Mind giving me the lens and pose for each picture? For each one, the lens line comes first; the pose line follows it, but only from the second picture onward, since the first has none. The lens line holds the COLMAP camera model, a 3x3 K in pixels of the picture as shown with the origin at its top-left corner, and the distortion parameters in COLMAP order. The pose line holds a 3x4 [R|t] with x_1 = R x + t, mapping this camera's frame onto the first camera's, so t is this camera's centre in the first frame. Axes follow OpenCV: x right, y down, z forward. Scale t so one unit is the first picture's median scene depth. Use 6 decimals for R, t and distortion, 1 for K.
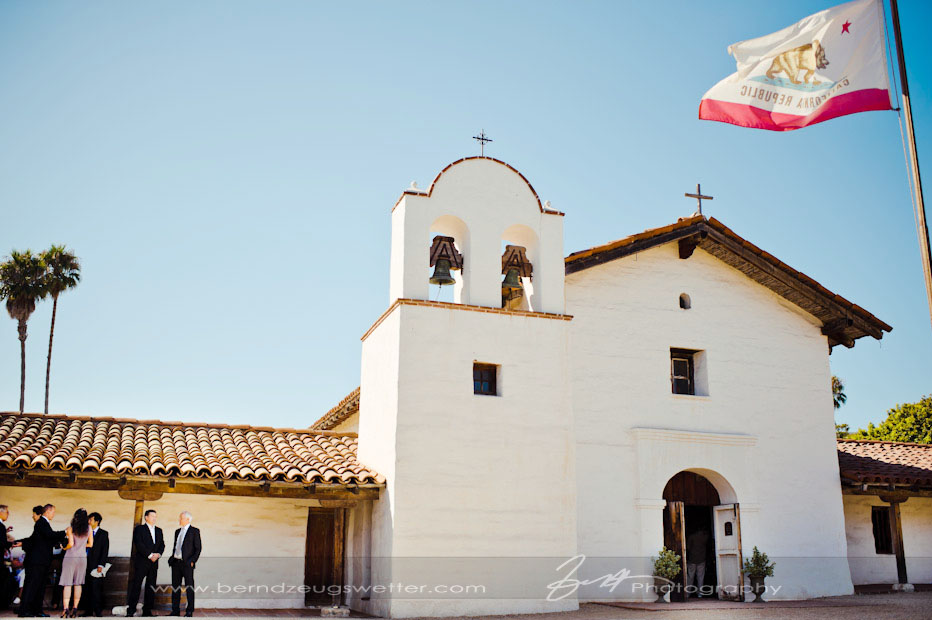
lens RADIAL K [[957.1, 0, 466.0], [0, 957.1, 310.0], [0, 0, 1]] dist [-0.083937, 0.110568]
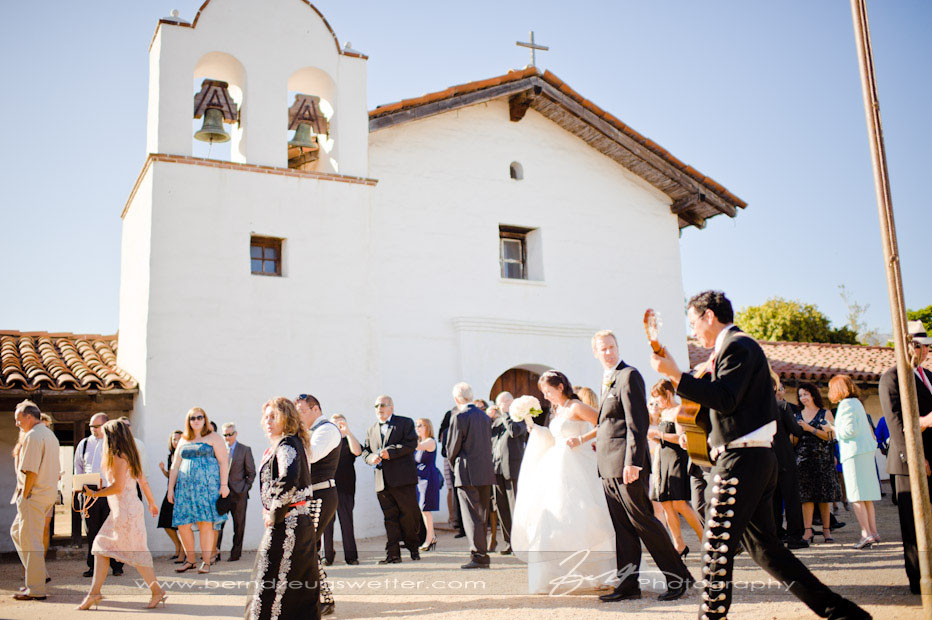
lens RADIAL K [[957.1, 0, 466.0], [0, 957.1, 310.0], [0, 0, 1]] dist [-0.083937, 0.110568]
pose [[0.988305, -0.018235, 0.151397, 0.057045], [0.006382, 0.996900, 0.078413, 0.049912], [-0.152358, -0.076530, 0.985358, 0.166200]]
